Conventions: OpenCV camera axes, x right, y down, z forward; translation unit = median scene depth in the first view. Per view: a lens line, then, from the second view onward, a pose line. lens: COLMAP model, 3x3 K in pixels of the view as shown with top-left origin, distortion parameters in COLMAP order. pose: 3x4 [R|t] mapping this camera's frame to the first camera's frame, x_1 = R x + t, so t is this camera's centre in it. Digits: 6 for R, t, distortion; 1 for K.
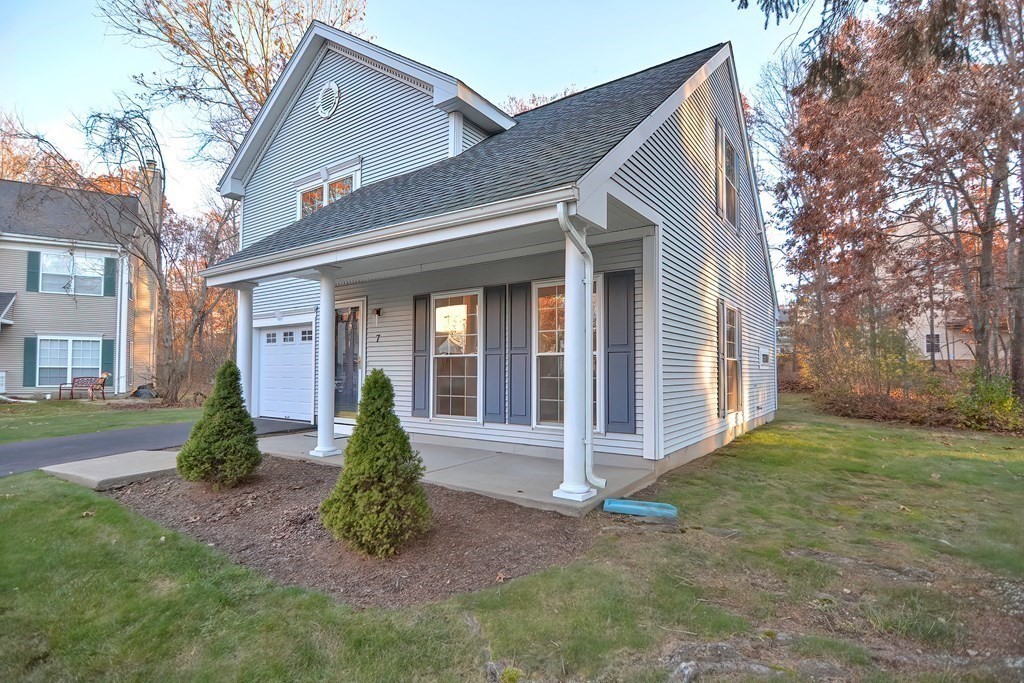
lens RADIAL K [[500.0, 0, 509.7], [0, 500.0, 337.5], [0, 0, 1]] dist [-0.023707, -0.000435]
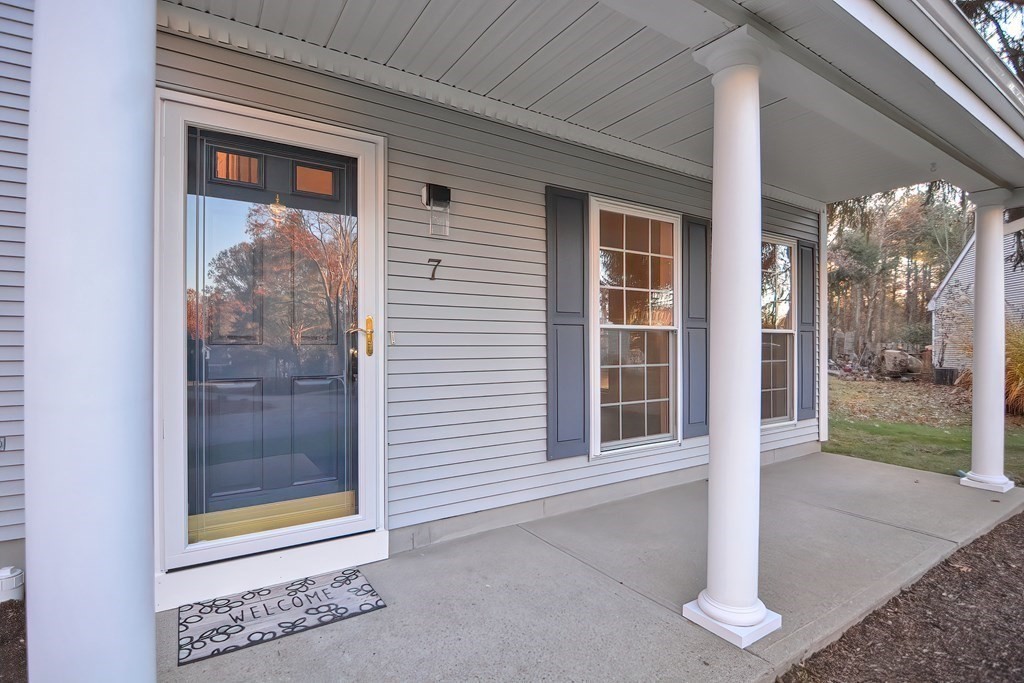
lens RADIAL K [[498.7, 0, 510.4], [0, 498.7, 352.6], [0, 0, 1]] dist [-0.022698, -0.000365]
pose [[0.369382, -0.004246, 0.929268, -0.634645], [-0.047288, 0.998608, 0.023360, 0.056328], [-0.928074, -0.052572, 0.368667, 0.903985]]
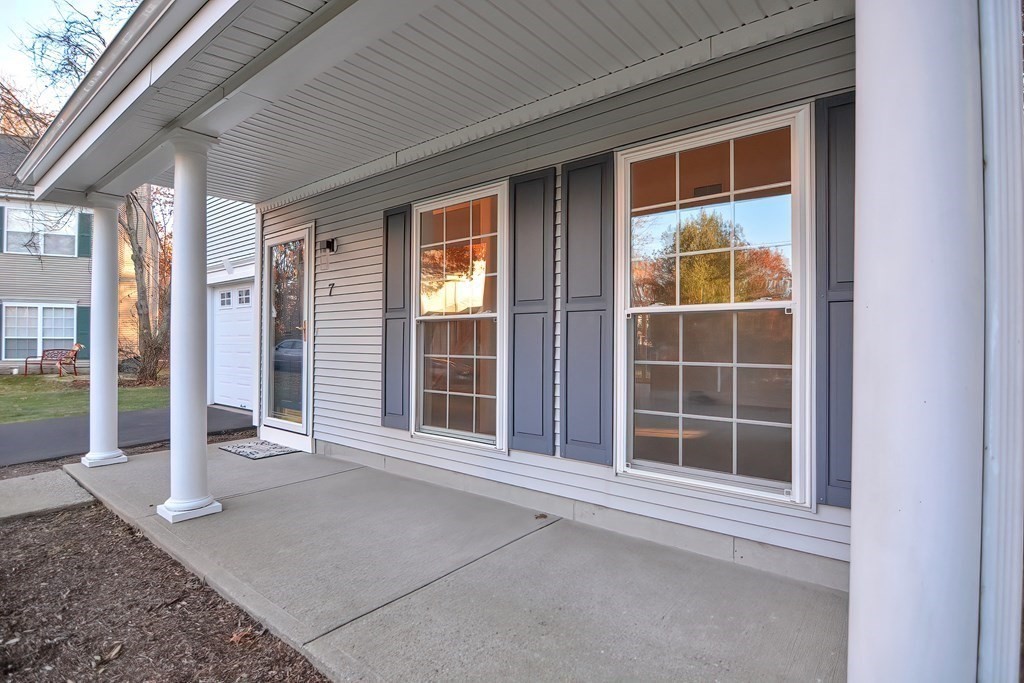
lens RADIAL K [[500.0, 0, 509.7], [0, 500.0, 337.5], [0, 0, 1]] dist [-0.023707, -0.000435]
pose [[0.998476, 0.003304, -0.055092, -0.022788], [-0.000199, 0.998416, 0.056262, 0.028029], [0.055190, -0.056166, 0.996895, 0.470058]]
